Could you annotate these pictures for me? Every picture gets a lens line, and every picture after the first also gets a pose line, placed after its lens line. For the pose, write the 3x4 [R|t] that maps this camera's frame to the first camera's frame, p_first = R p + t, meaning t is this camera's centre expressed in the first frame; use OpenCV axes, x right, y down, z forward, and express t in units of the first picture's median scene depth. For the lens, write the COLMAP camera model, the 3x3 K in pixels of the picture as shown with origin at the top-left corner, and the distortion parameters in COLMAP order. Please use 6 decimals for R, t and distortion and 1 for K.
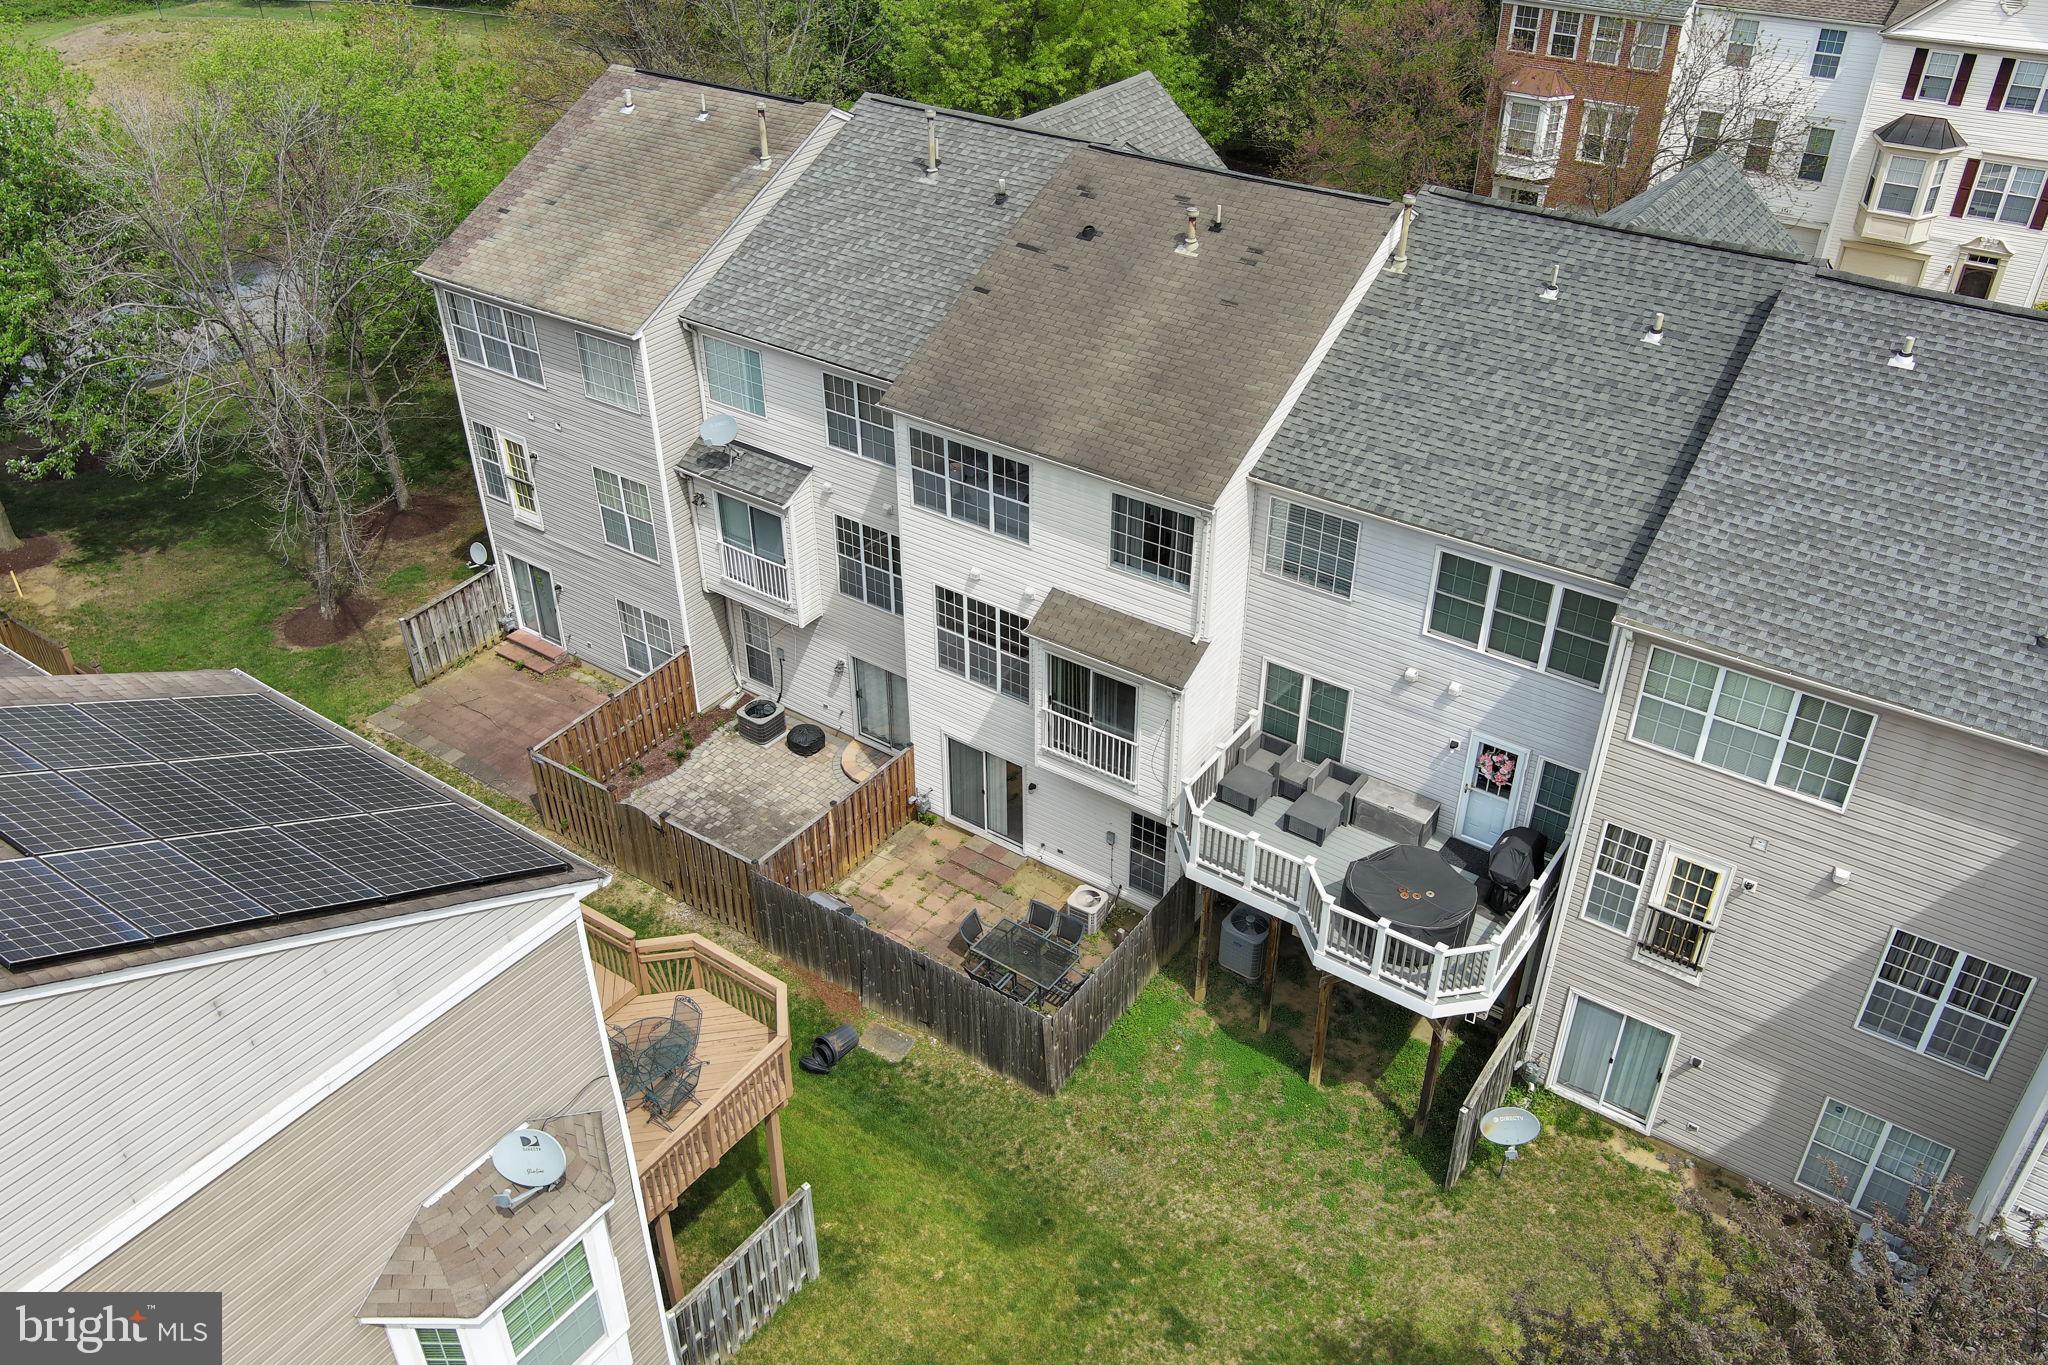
lens RADIAL K [[1602.8, 0, 1024.7], [0, 1602.8, 680.9], [0, 0, 1]] dist [-0.008809, 0.010263]
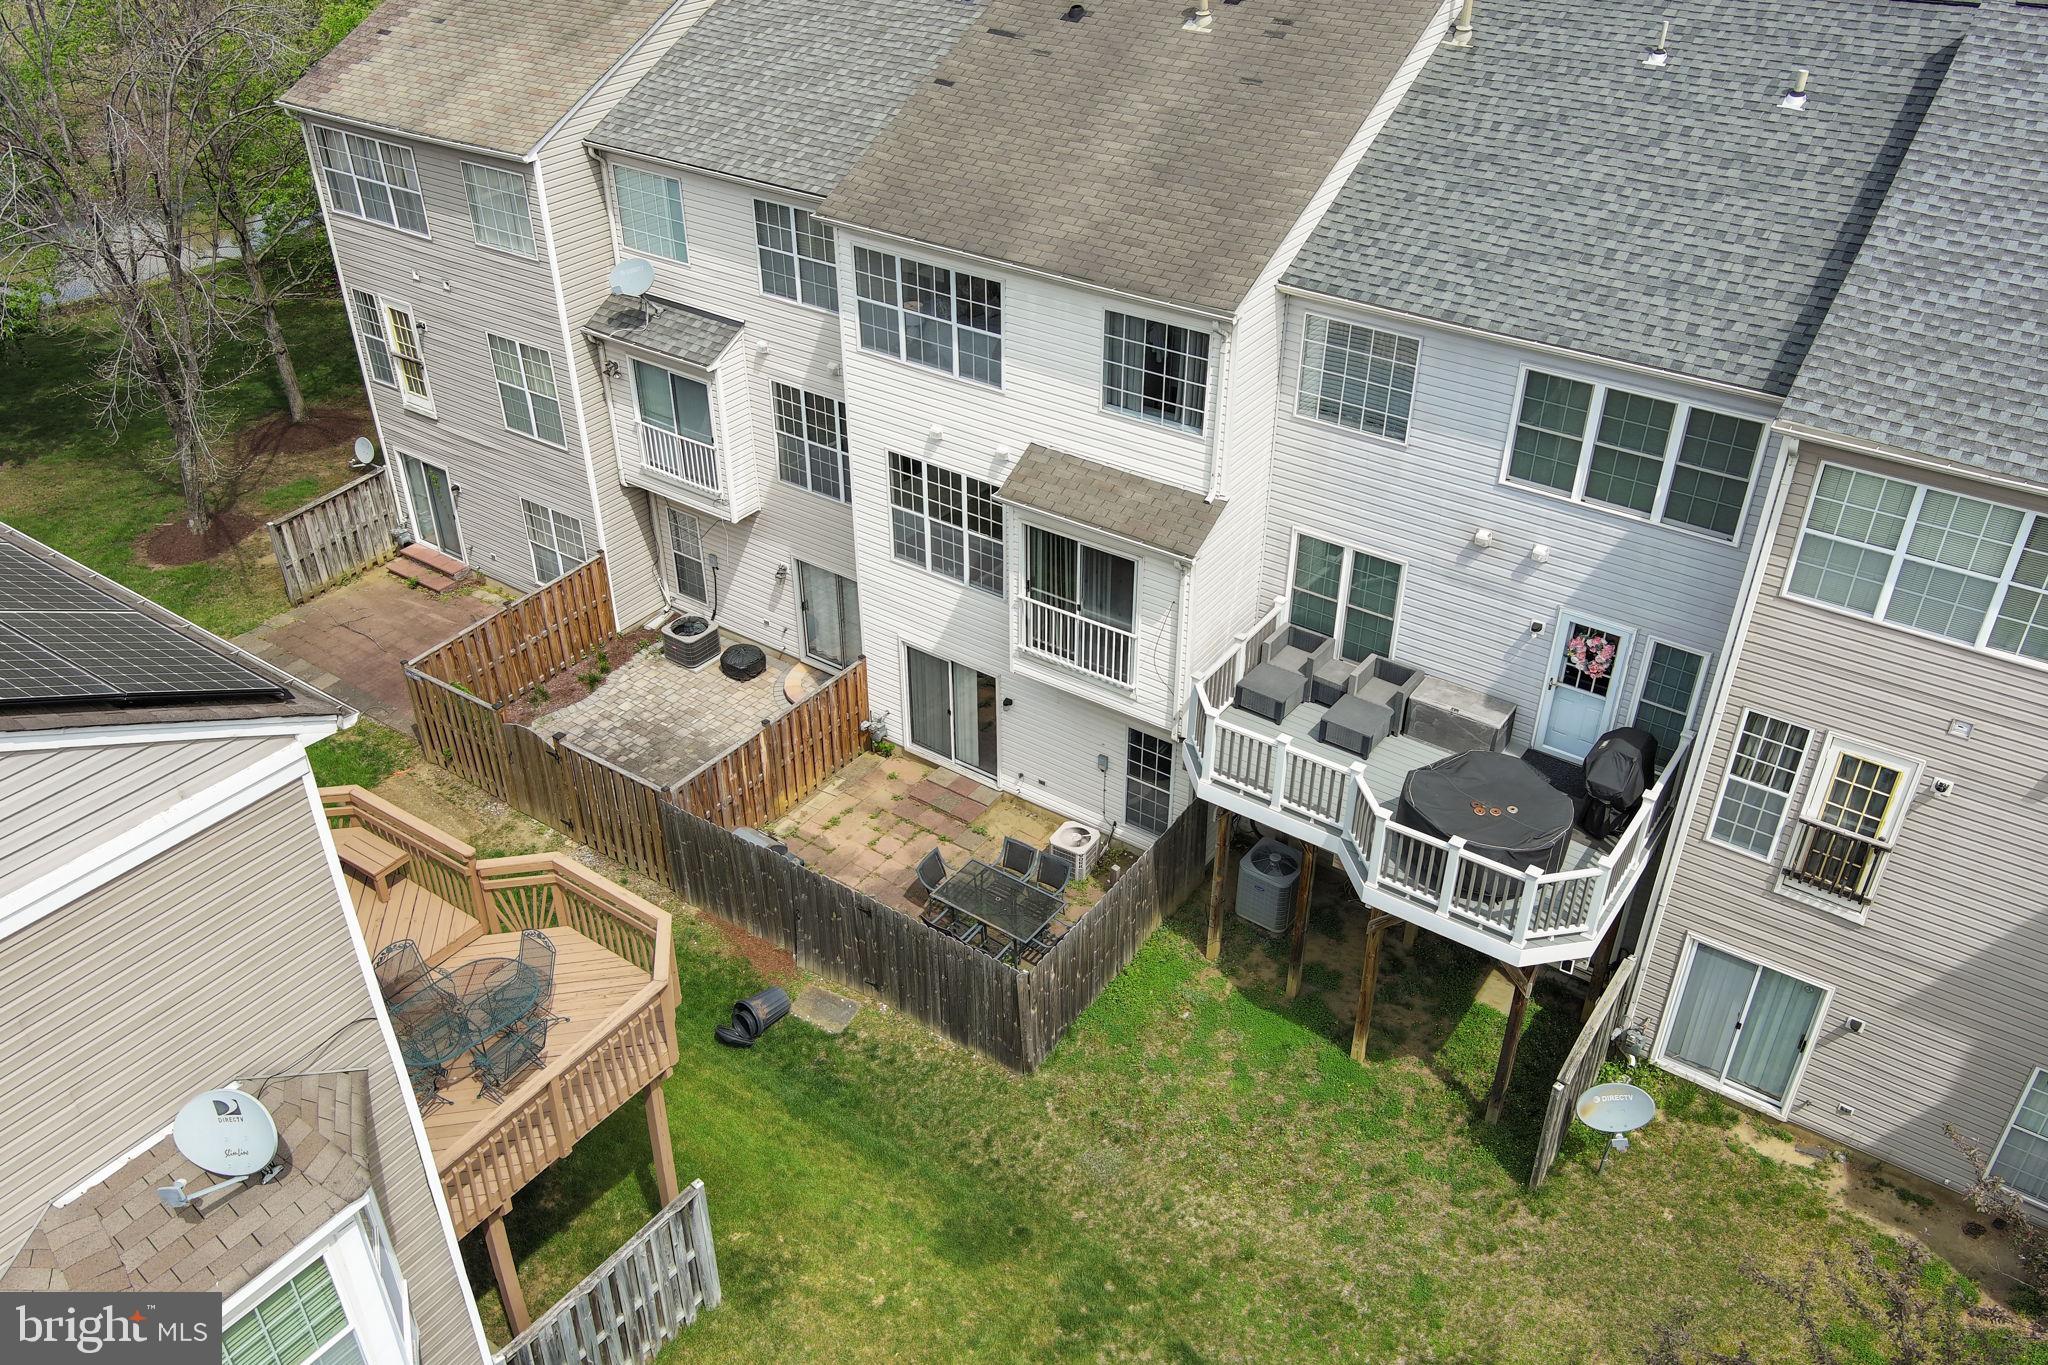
lens RADIAL K [[1602.8, 0, 1026.2], [0, 1602.8, 685.2], [0, 0, 1]] dist [-0.008809, 0.010263]
pose [[0.999989, 0.000729, 0.004643, 0.012255], [-0.000705, 0.999987, -0.005119, 0.072928], [-0.004647, 0.005116, 0.999976, 0.210570]]
